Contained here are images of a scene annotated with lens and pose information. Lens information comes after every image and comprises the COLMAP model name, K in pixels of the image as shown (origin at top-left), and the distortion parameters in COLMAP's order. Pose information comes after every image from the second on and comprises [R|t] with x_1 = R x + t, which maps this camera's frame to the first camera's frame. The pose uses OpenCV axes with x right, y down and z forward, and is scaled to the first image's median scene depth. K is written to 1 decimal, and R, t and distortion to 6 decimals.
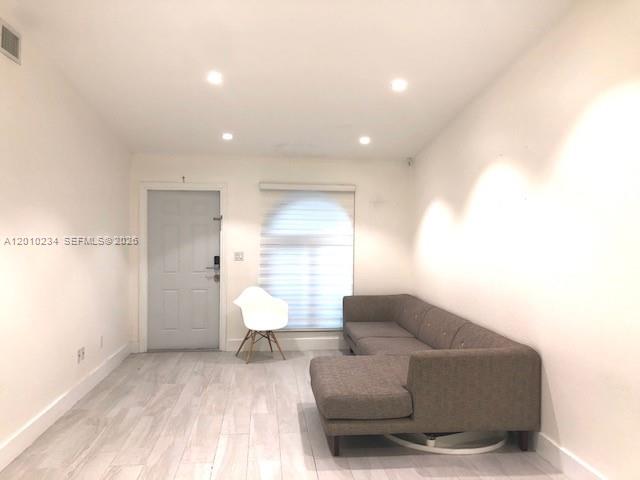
lens RADIAL K [[529.1, 0, 323.1], [0, 529.1, 237.6], [0, 0, 1]] dist [0.029003, -0.004455]
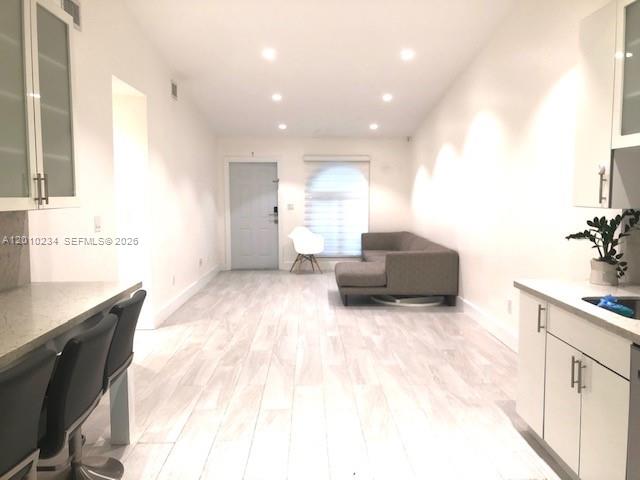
lens RADIAL K [[529.1, 0, 323.1], [0, 529.1, 237.6], [0, 0, 1]] dist [0.029003, -0.004455]
pose [[0.996416, -0.004629, -0.084467, 0.057537], [0.010662, 0.997411, 0.071120, 0.018141], [0.083919, -0.071765, 0.993885, -0.479363]]
